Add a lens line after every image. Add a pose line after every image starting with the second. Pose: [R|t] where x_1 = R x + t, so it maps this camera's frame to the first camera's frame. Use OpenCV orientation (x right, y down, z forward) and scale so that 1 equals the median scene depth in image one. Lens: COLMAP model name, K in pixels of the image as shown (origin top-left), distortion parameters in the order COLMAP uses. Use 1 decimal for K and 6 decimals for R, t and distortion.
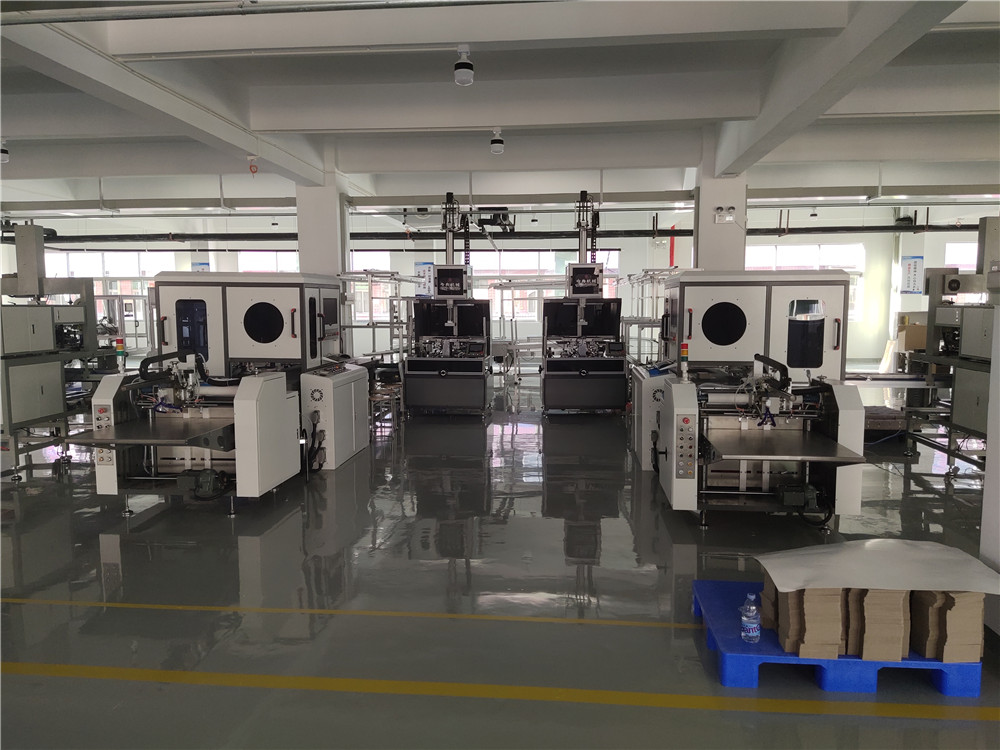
lens RADIAL K [[722.6, 0, 500.0], [0, 722.6, 375.0], [0, 0, 1]] dist [0.001322, 0.000264]
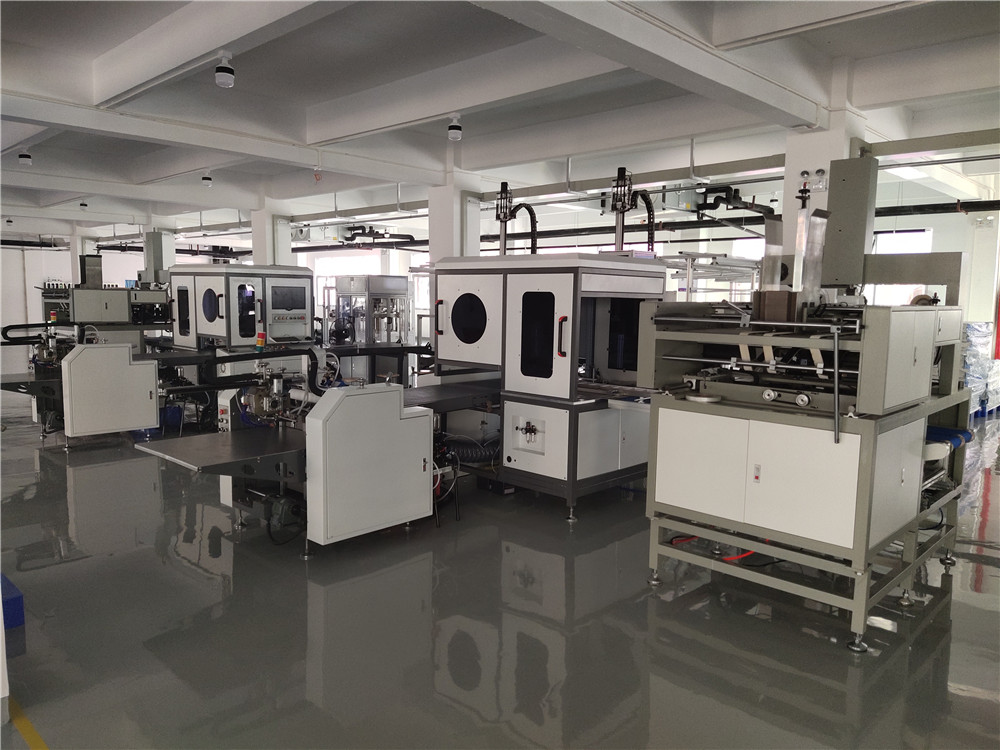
lens RADIAL K [[728.1, 0, 500.0], [0, 728.1, 375.0], [0, 0, 1]] dist [0.051927, 0.000724]
pose [[0.781521, 0.090789, -0.617237, 0.528949], [-0.082474, 0.995706, 0.042032, -0.031301], [0.618403, 0.018057, 0.785654, 0.212524]]
